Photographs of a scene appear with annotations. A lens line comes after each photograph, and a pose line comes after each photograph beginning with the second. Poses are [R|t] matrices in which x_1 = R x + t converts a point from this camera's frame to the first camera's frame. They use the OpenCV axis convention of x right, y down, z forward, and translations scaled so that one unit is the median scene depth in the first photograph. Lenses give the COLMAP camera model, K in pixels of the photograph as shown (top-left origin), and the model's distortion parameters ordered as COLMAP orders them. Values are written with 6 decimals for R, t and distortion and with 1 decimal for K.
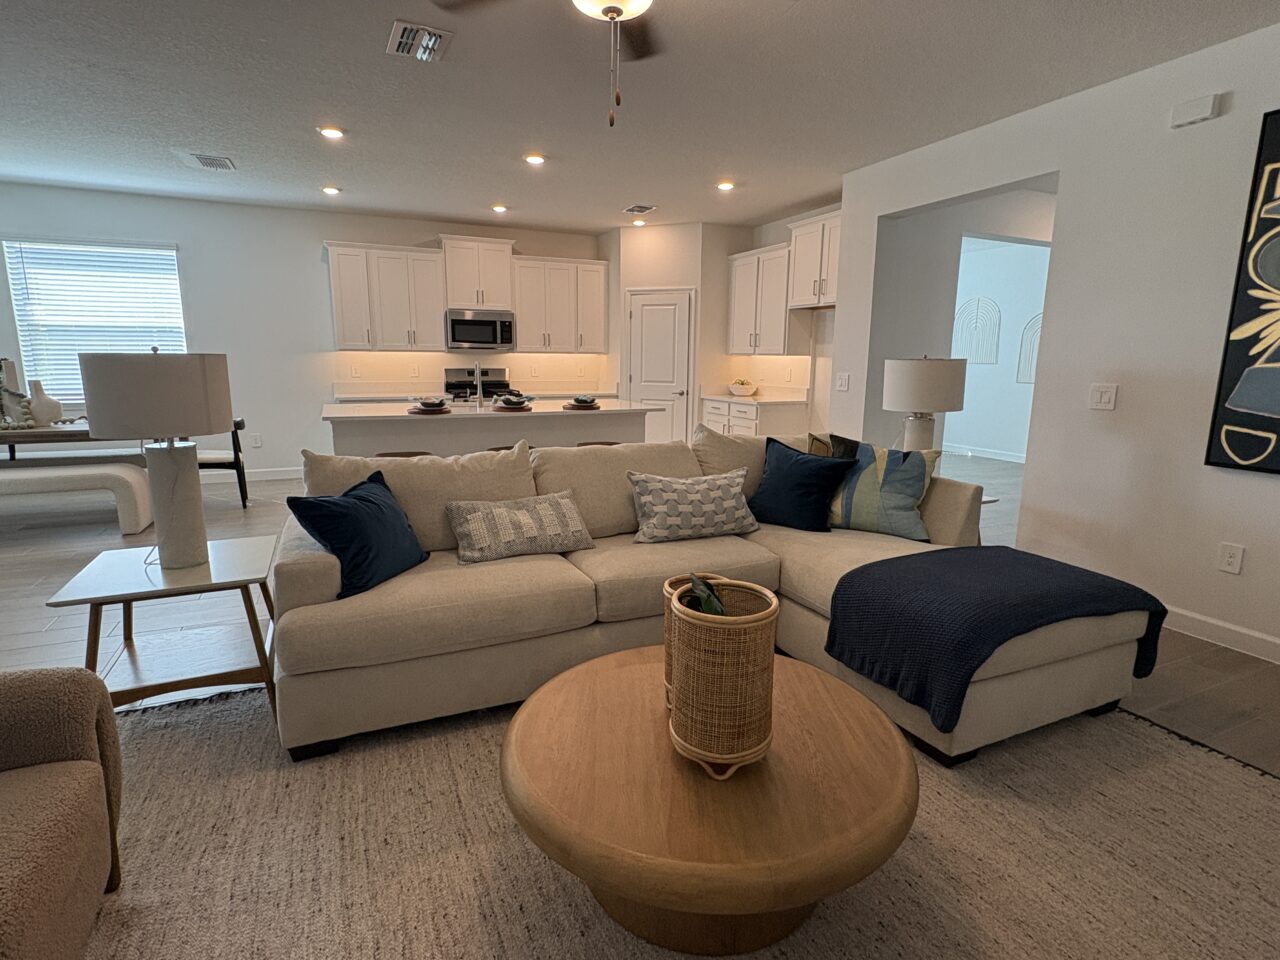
lens RADIAL K [[650.8, 0, 640.0], [0, 650.8, 480.0], [0, 0, 1]] dist [-0.000796, -0.000438]
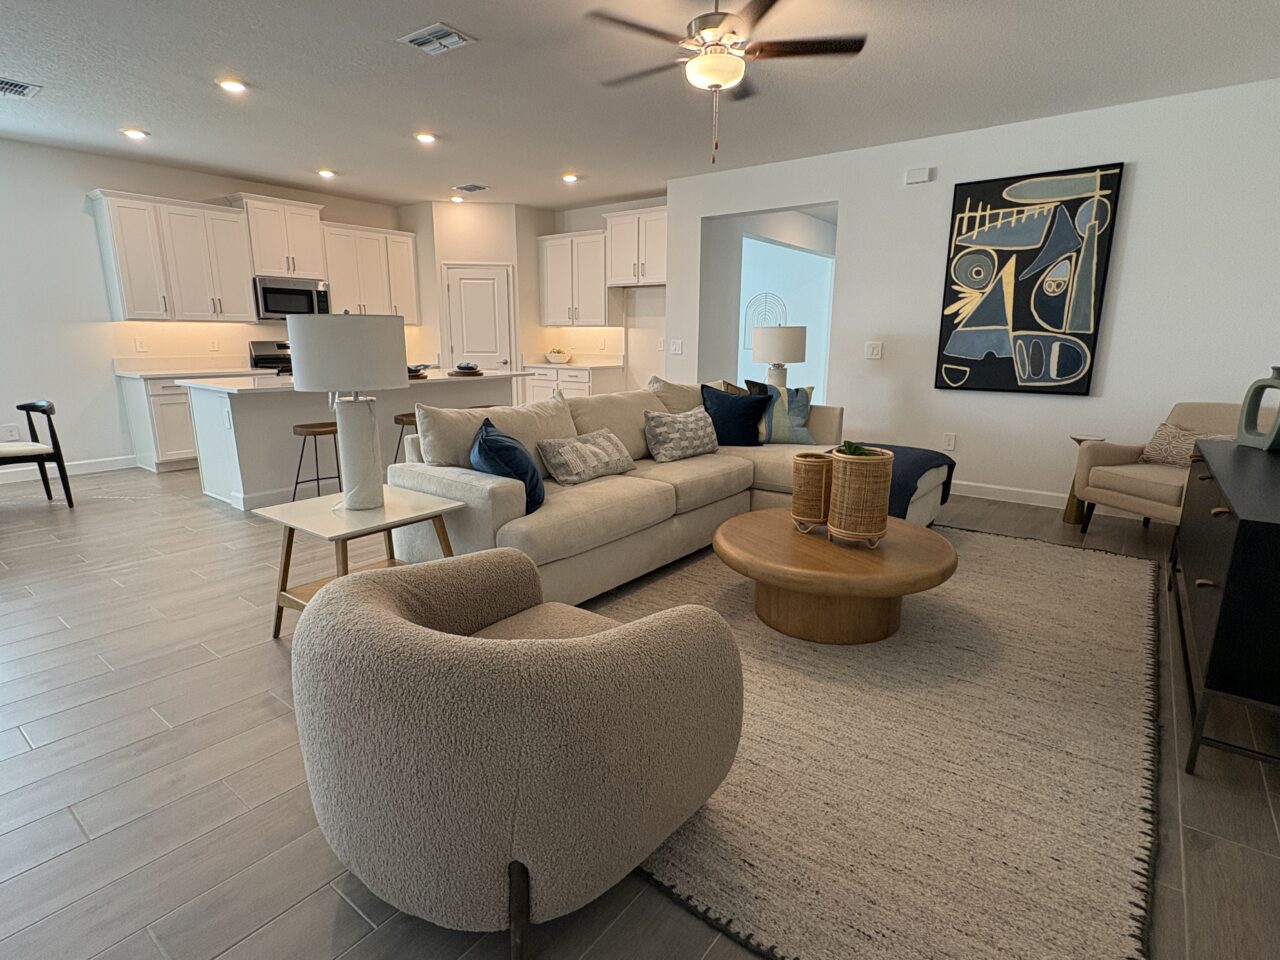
lens RADIAL K [[650.8, 0, 640.0], [0, 650.8, 480.0], [0, 0, 1]] dist [-0.000796, -0.000438]
pose [[0.883913, -0.105871, 0.455510, -0.321735], [0.089905, 0.994338, 0.056647, 0.025593], [-0.458928, -0.009119, 0.888427, -0.084253]]
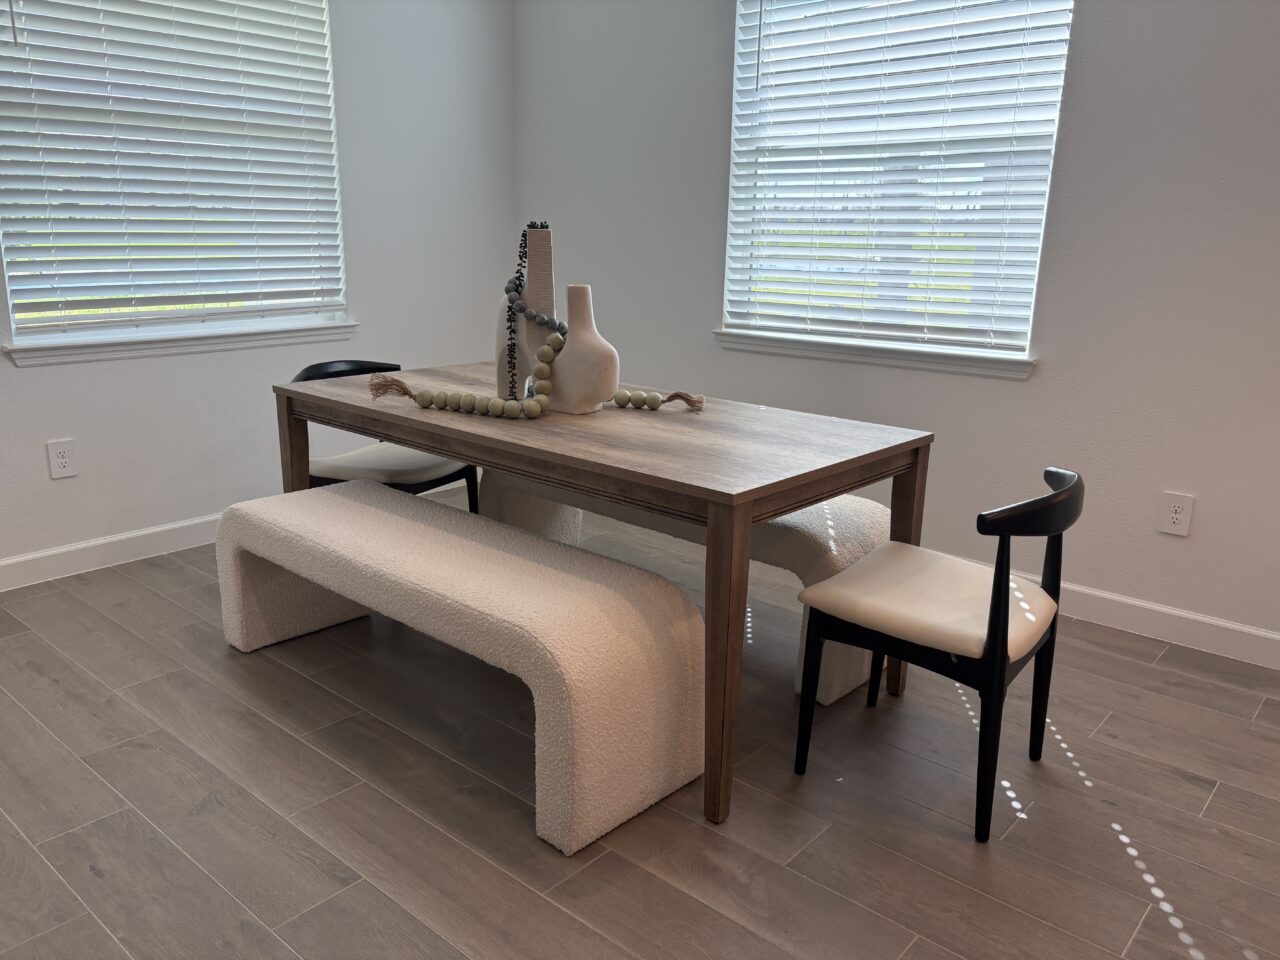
lens RADIAL K [[972.0, 0, 640.0], [0, 972.0, 480.0], [0, 0, 1]] dist [-0.004956, -0.002913]
pose [[0.412929, 0.228475, -0.881640, -0.360520], [-0.179720, 0.969430, 0.167051, -0.124229], [0.892855, 0.089468, 0.441367, 0.683585]]
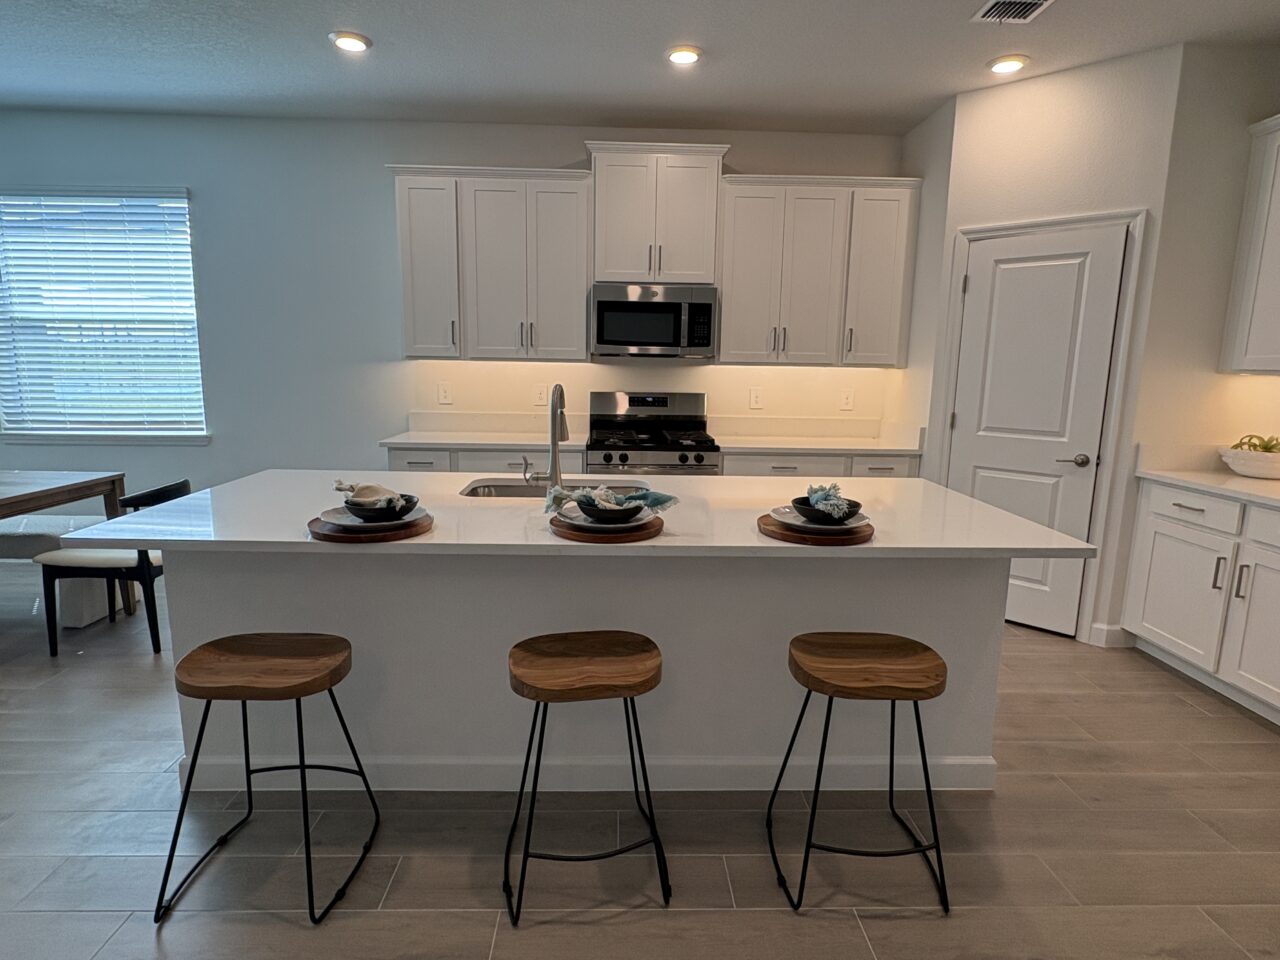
lens RADIAL K [[699.7, 0, 640.0], [0, 699.7, 480.0], [0, 0, 1]] dist [-0.001784, -0.000543]
pose [[0.921799, 0.070461, -0.381211, -0.036060], [-0.080760, 0.996672, -0.011063, -0.118297], [0.379163, 0.040984, 0.924422, 0.594406]]
